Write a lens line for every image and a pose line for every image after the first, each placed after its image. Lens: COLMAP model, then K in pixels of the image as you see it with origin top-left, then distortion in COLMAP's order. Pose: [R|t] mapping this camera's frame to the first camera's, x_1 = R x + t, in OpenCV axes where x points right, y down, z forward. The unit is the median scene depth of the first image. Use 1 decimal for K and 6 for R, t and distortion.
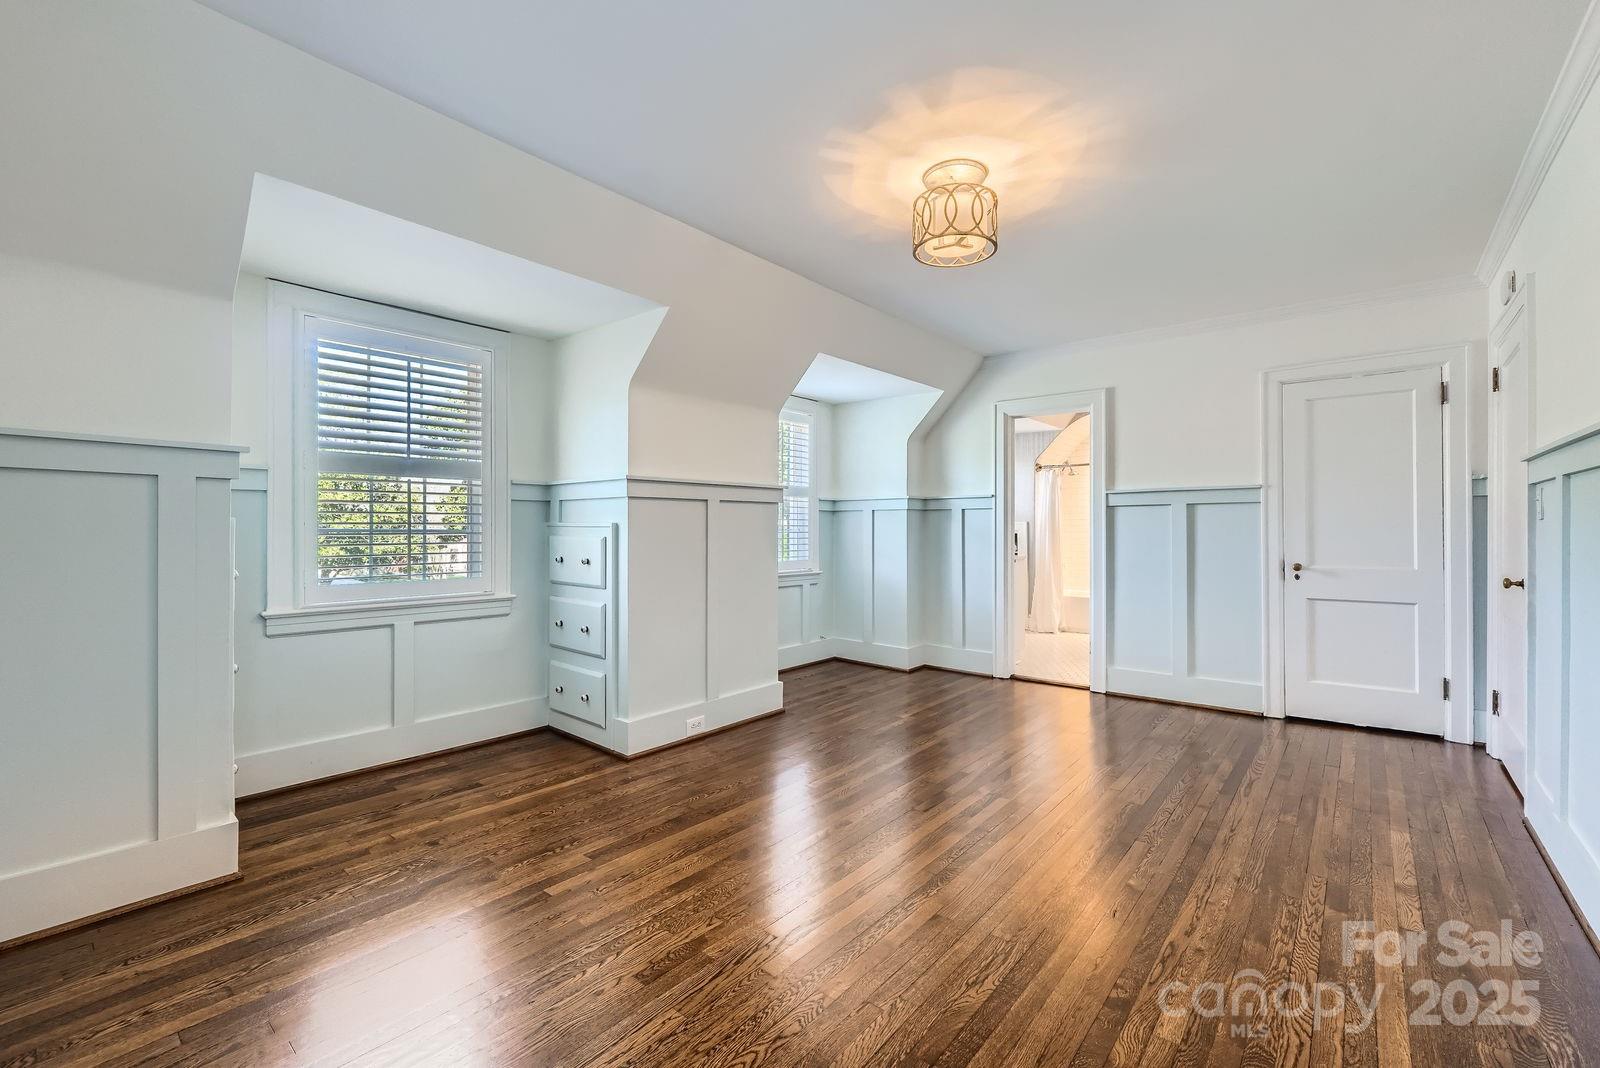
lens RADIAL K [[664.7, 0, 795.4], [0, 664.7, 529.2], [0, 0, 1]] dist [-0.001593, -0.000226]
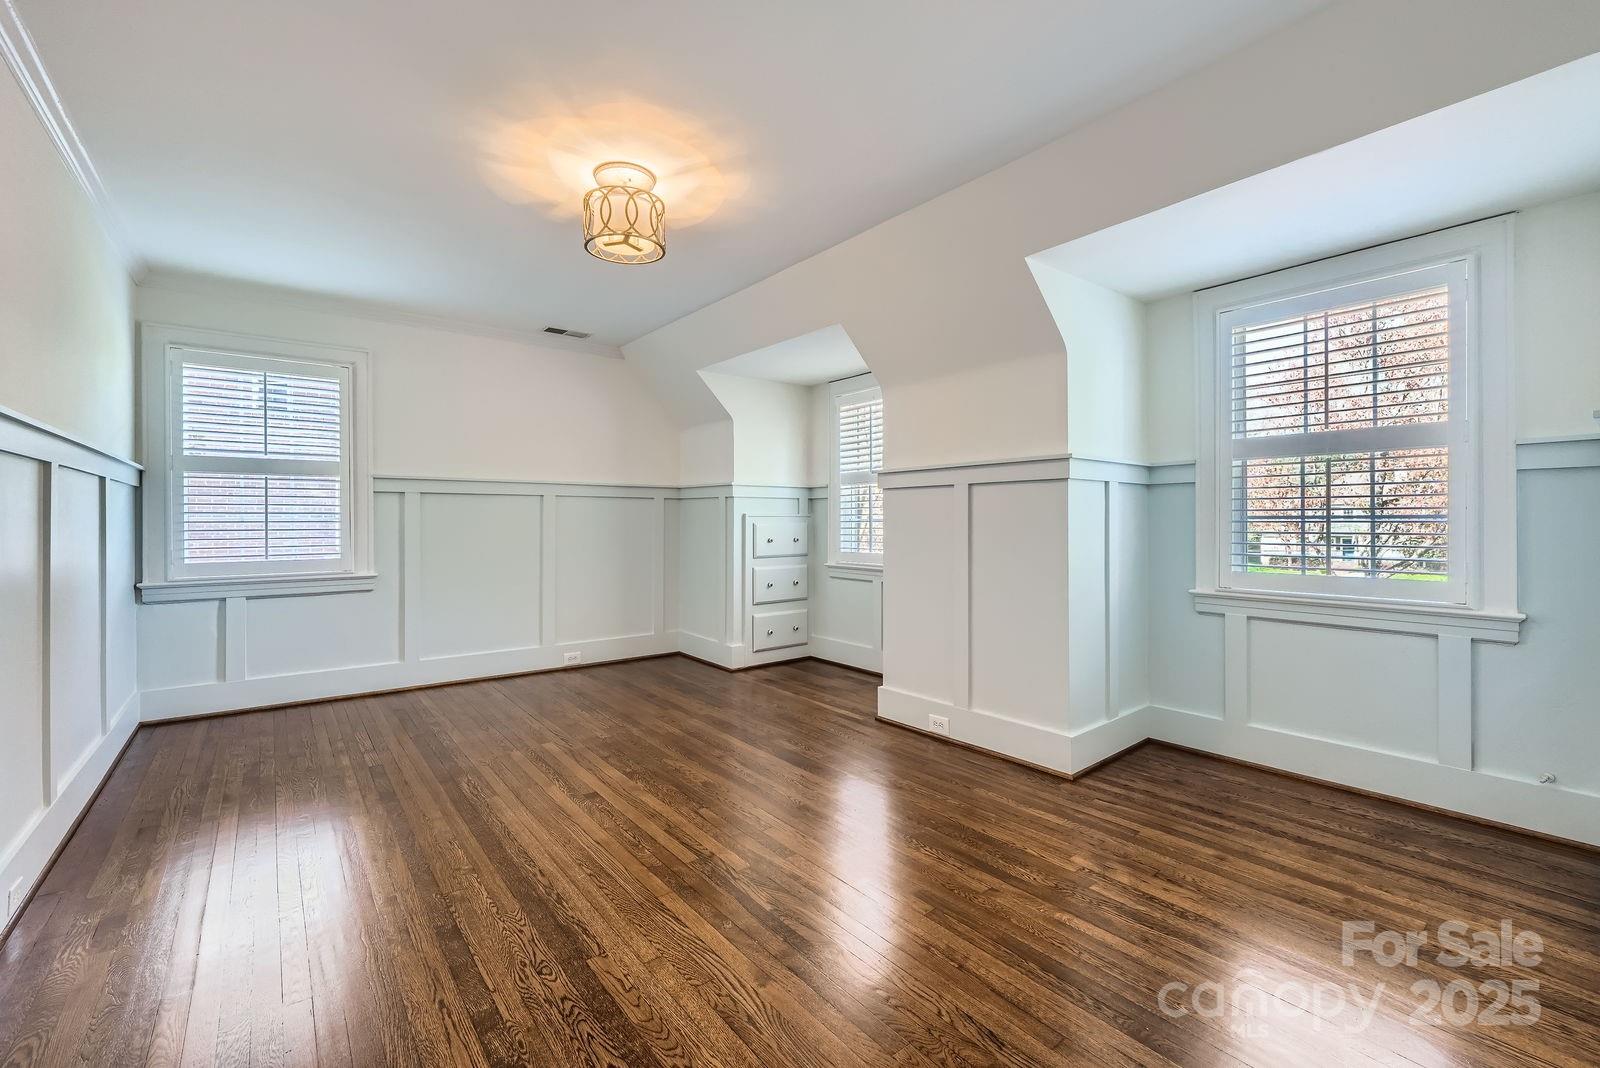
lens RADIAL K [[686.5, 0, 795.3], [0, 686.5, 517.1], [0, 0, 1]] dist [-0.000218, -0.000069]
pose [[-0.193697, -0.001409, -0.981060, 0.745919], [0.000970, 0.999998, -0.001627, 0.004279], [0.981061, -0.001267, -0.193695, 0.878740]]
